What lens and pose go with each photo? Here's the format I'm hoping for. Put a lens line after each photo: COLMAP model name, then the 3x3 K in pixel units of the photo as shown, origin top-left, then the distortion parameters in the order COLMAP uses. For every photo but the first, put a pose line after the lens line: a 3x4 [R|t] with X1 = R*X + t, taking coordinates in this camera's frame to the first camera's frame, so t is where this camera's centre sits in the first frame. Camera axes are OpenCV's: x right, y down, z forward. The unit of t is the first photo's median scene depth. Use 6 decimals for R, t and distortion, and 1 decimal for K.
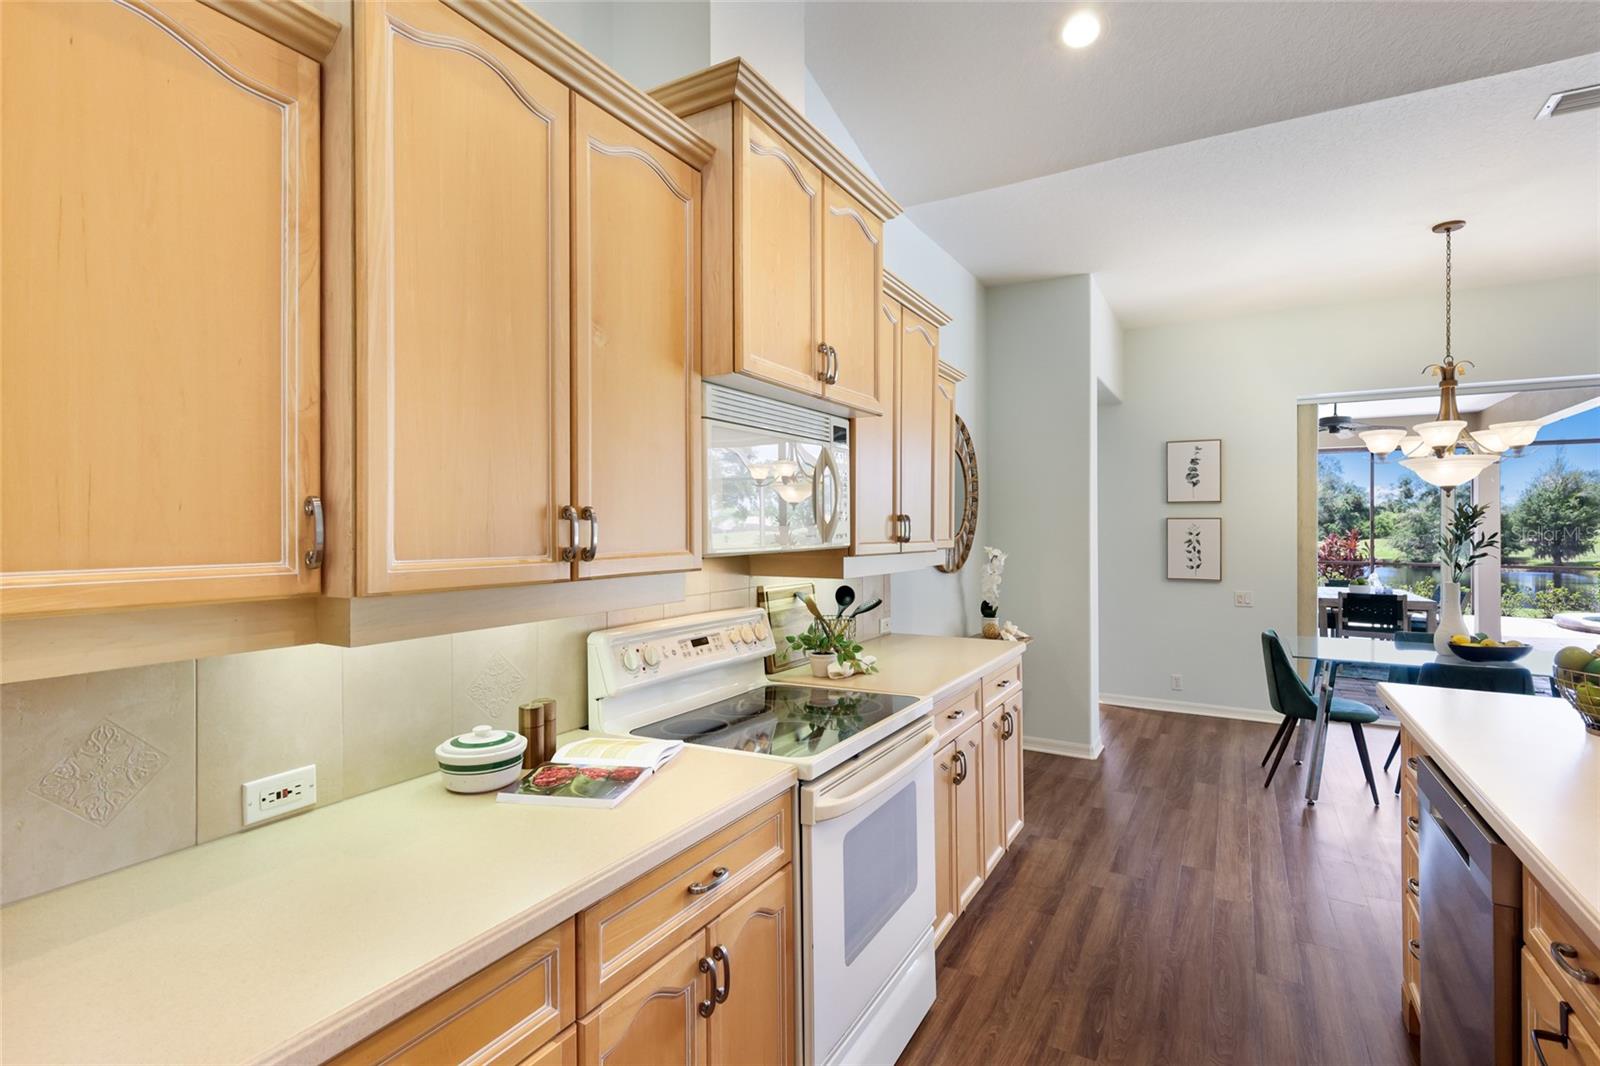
lens RADIAL K [[765.6, 0, 814.2], [0, 765.6, 526.9], [0, 0, 1]] dist [0.016340, -0.001334]
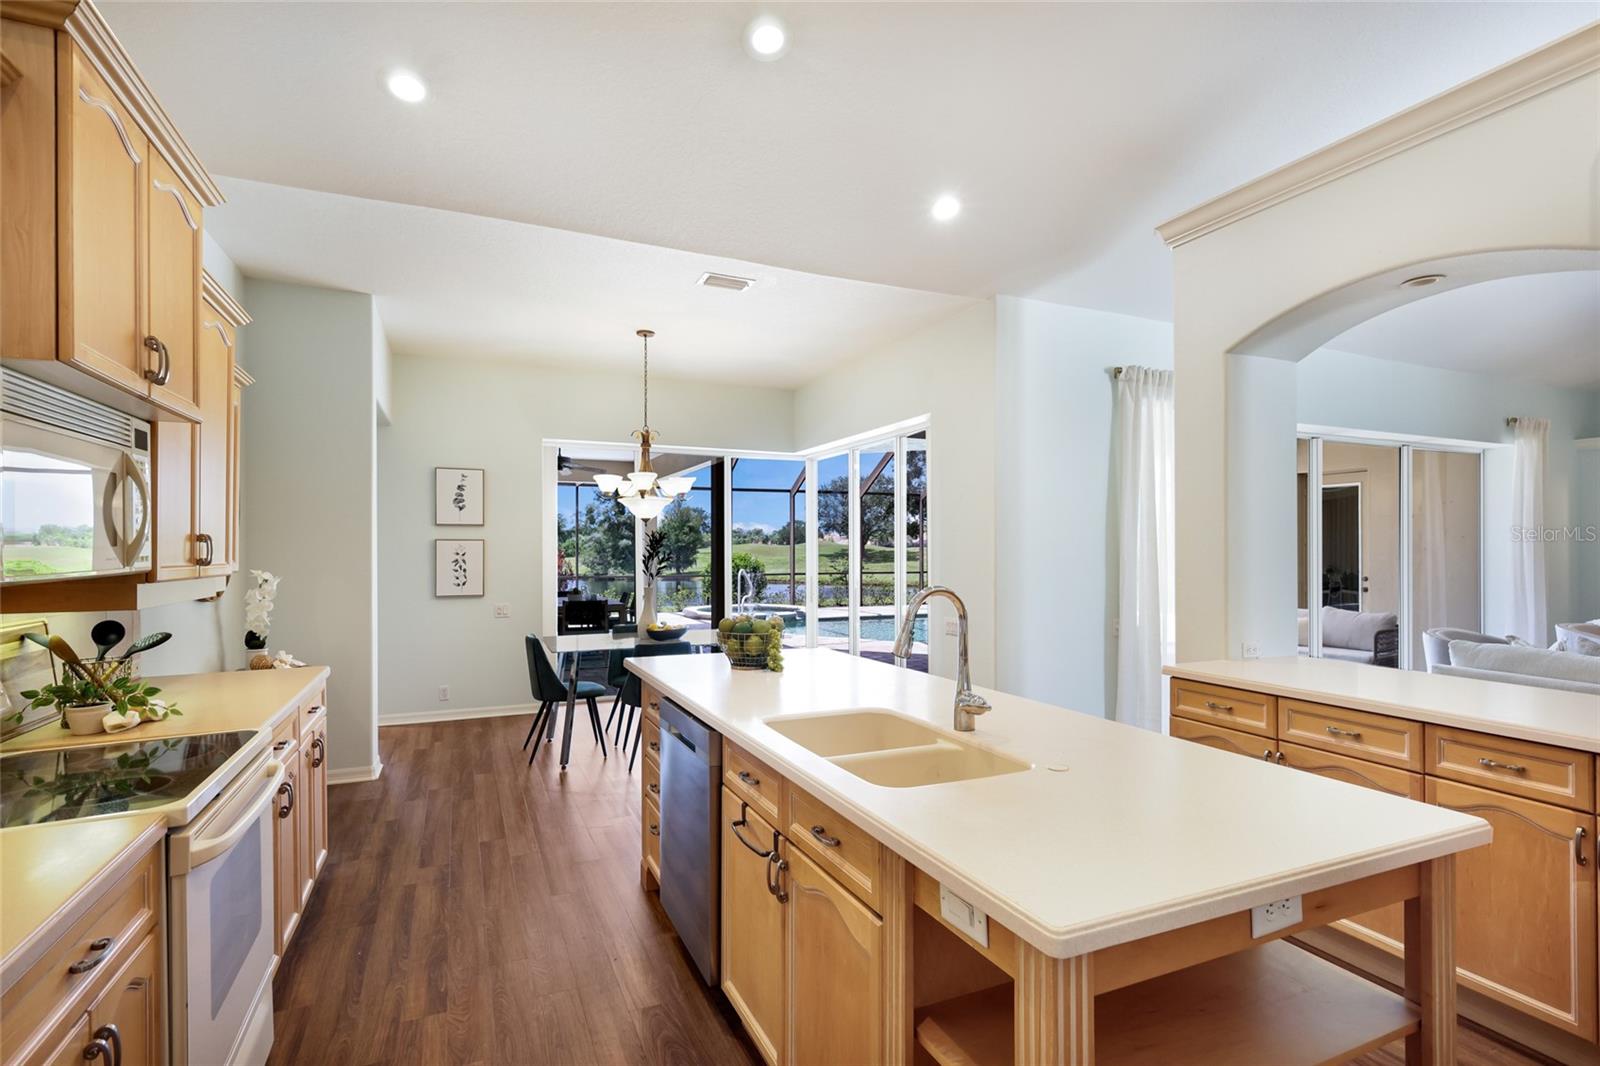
lens RADIAL K [[765.6, 0, 812.3], [0, 765.6, 547.1], [0, 0, 1]] dist [0.016340, -0.001334]
pose [[0.587228, -0.001404, 0.809420, -0.172071], [0.002073, 0.999998, 0.000230, 0.000164], [-0.809419, 0.001543, 0.587230, -0.080630]]
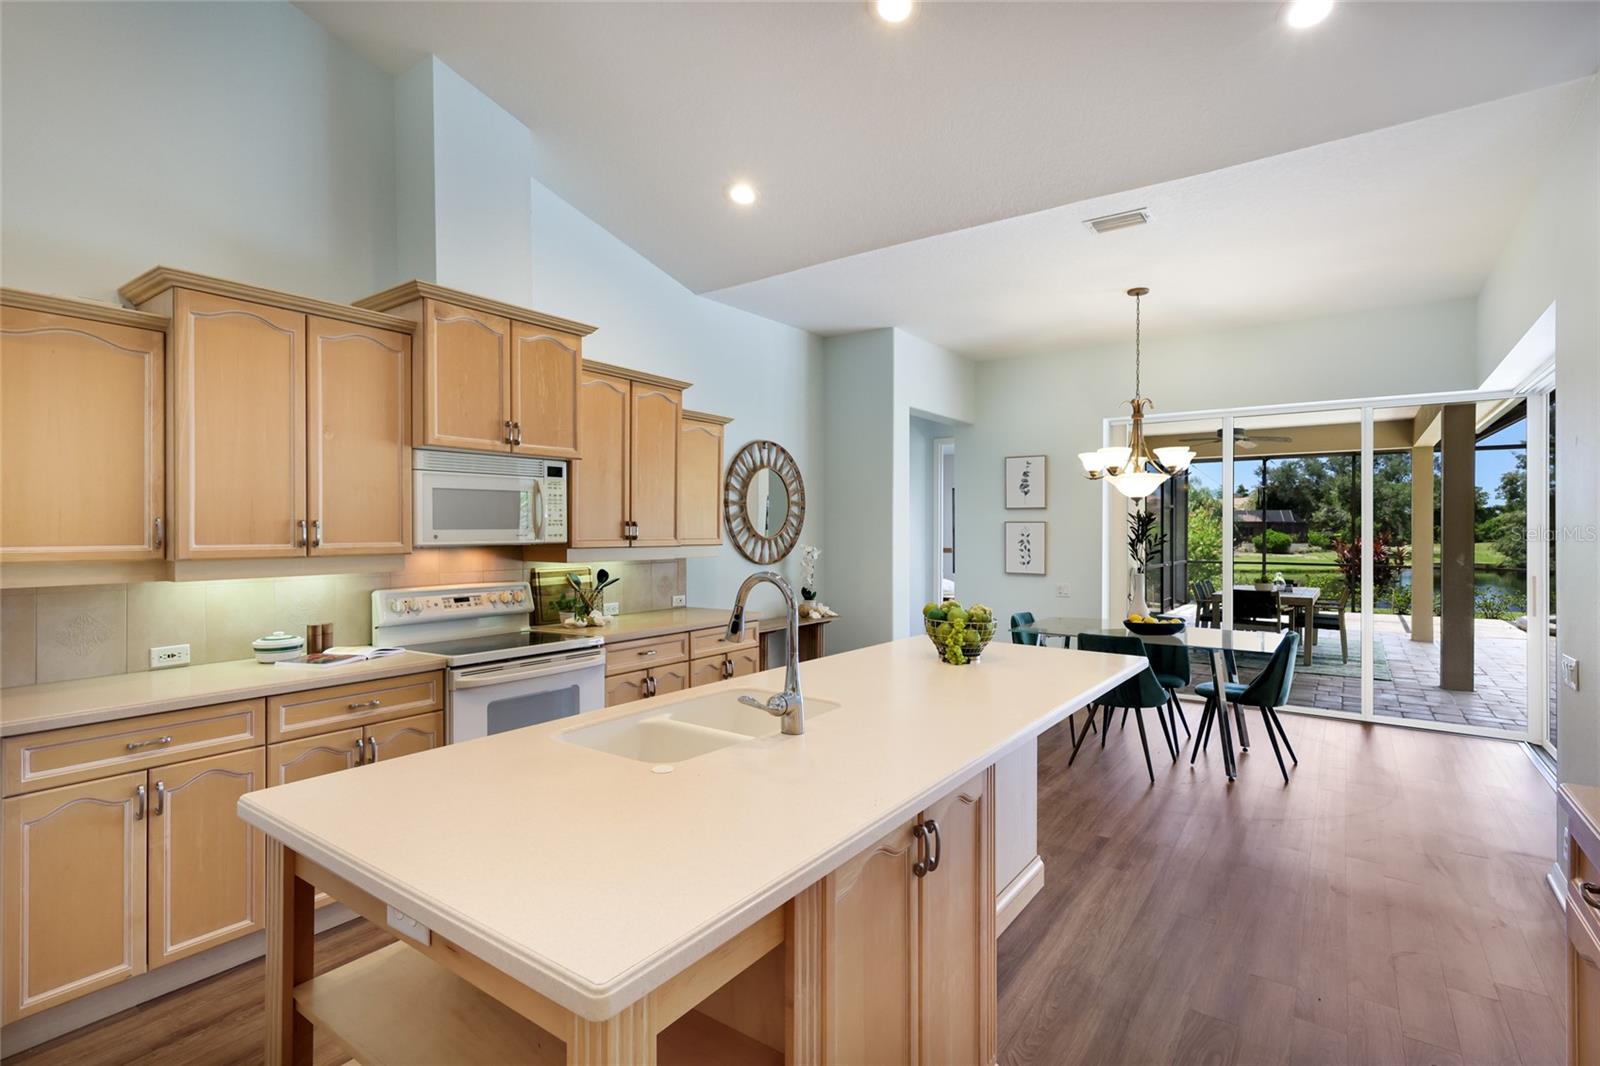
lens RADIAL K [[765.6, 0, 809.8], [0, 765.6, 528.0], [0, 0, 1]] dist [0.016340, -0.001334]
pose [[0.993773, 0.000411, -0.111420, 0.564077], [-0.000514, 0.999999, -0.000892, -0.001904], [0.111420, 0.000943, 0.993773, -0.400422]]
